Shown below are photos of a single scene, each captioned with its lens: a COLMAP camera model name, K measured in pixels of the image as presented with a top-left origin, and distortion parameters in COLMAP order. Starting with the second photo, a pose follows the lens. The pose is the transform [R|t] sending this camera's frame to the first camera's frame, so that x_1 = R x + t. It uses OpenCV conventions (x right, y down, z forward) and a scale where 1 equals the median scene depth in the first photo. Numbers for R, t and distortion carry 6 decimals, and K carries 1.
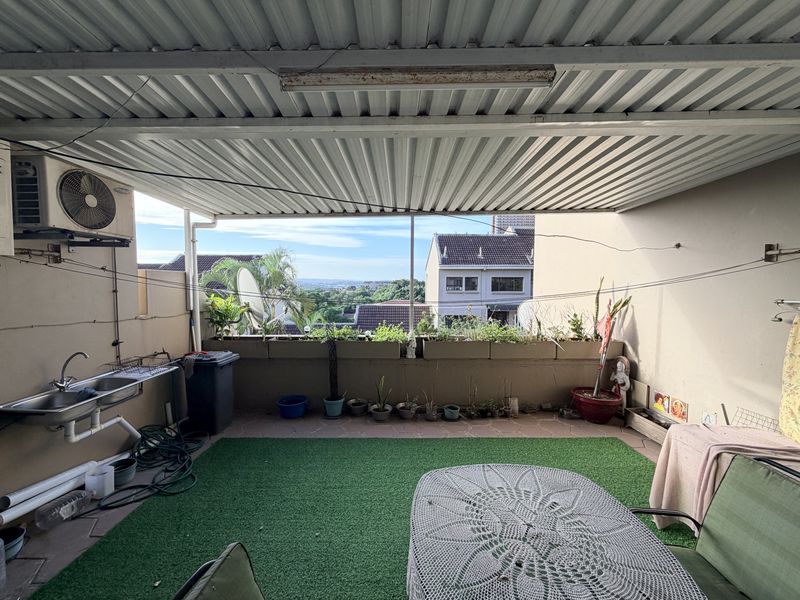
lens RADIAL K [[318.8, 0, 401.9], [0, 318.8, 303.5], [0, 0, 1]] dist [0.000113, 0.000337]
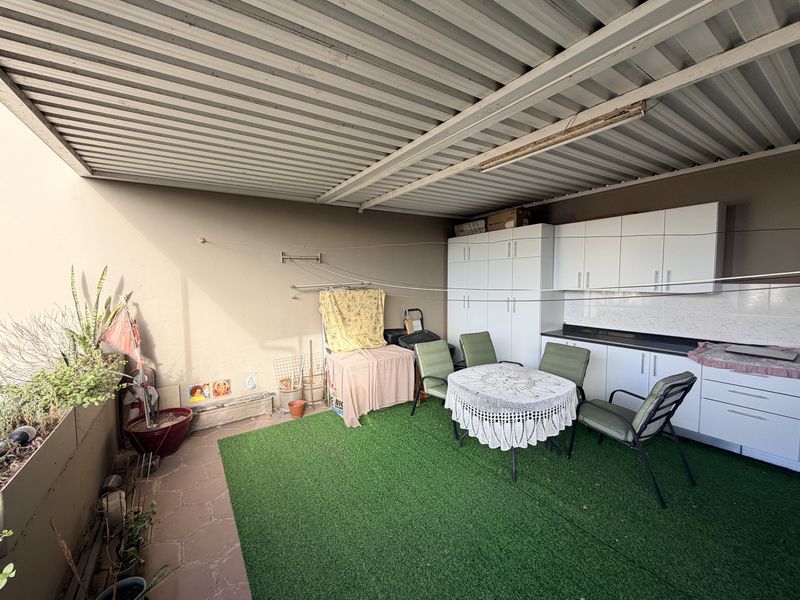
lens RADIAL K [[318.8, 0, 403.1], [0, 318.8, 293.7], [0, 0, 1]] dist [0.000113, 0.000337]
pose [[-0.563291, -0.041988, 0.825191, -0.379443], [0.052270, 0.994897, 0.086303, -0.059599], [-0.824604, 0.091747, -0.558222, 1.009383]]
